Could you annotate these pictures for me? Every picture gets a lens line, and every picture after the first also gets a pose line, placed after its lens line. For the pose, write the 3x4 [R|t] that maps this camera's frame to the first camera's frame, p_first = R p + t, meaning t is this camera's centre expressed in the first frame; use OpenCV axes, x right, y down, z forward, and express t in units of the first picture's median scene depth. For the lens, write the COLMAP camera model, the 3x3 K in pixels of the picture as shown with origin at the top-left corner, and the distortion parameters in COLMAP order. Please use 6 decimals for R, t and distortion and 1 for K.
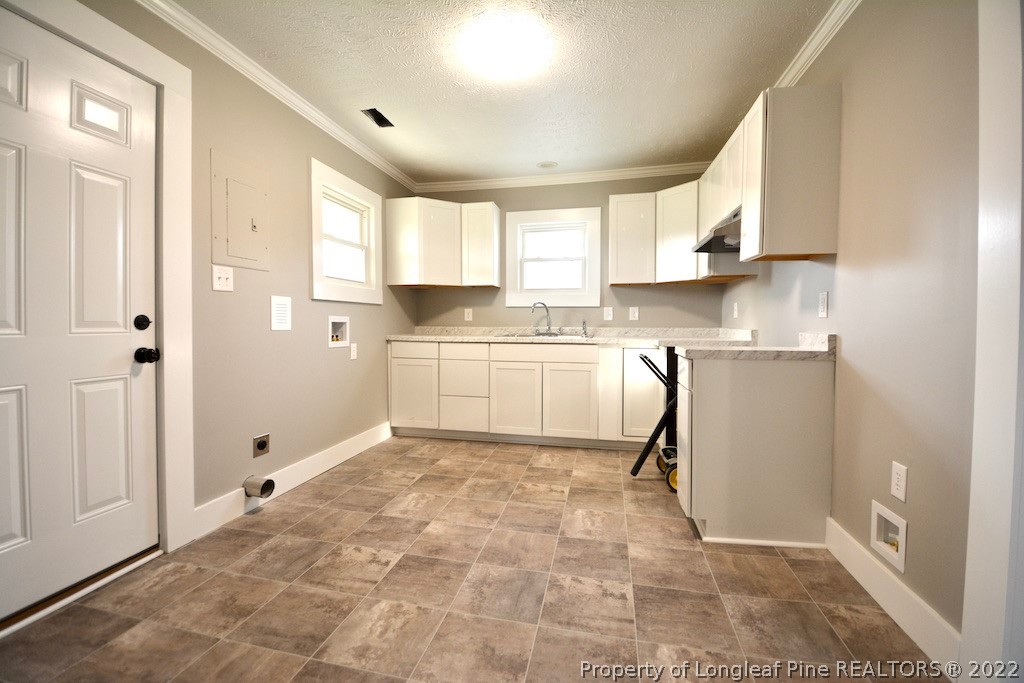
lens RADIAL K [[445.1, 0, 506.2], [0, 445.1, 330.4], [0, 0, 1]] dist [0.017589, -0.025312]
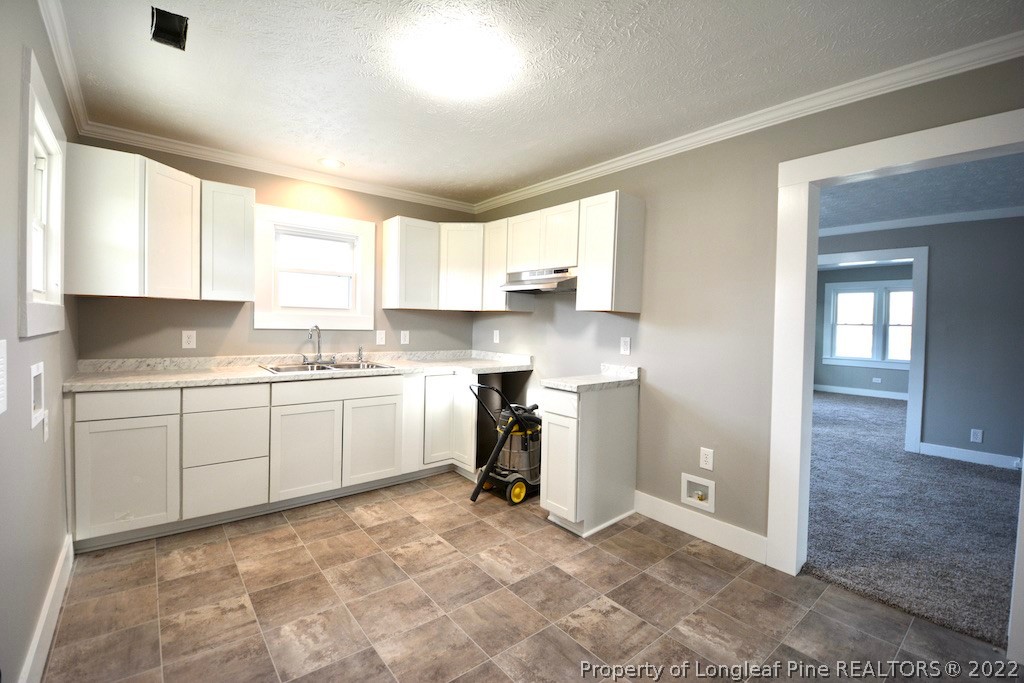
lens RADIAL K [[445.1, 0, 506.2], [0, 445.1, 330.4], [0, 0, 1]] dist [0.017589, -0.025312]
pose [[0.615557, -0.002808, 0.788087, -0.486367], [-0.003483, 0.999974, 0.006283, -0.082597], [-0.788084, -0.006612, 0.615532, 0.293654]]
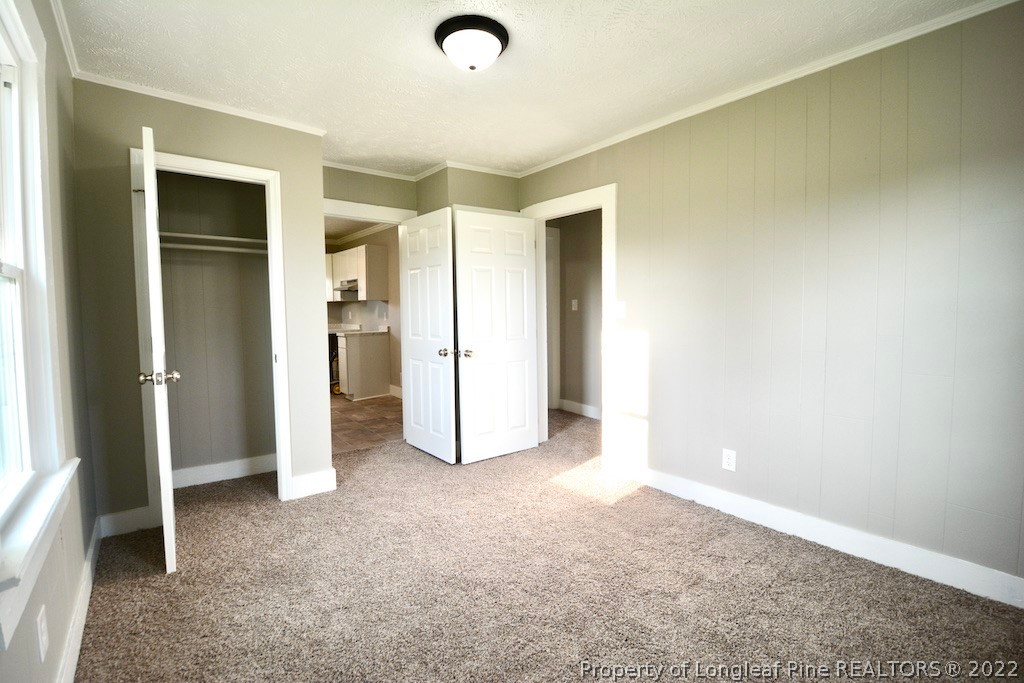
lens RADIAL K [[445.1, 0, 506.2], [0, 445.1, 330.4], [0, 0, 1]] dist [0.017589, -0.025312]
pose [[0.628717, -0.048498, 0.776121, -0.803738], [0.029929, 0.998823, 0.038169, -0.038214], [-0.777058, -0.000769, 0.629428, -1.098052]]
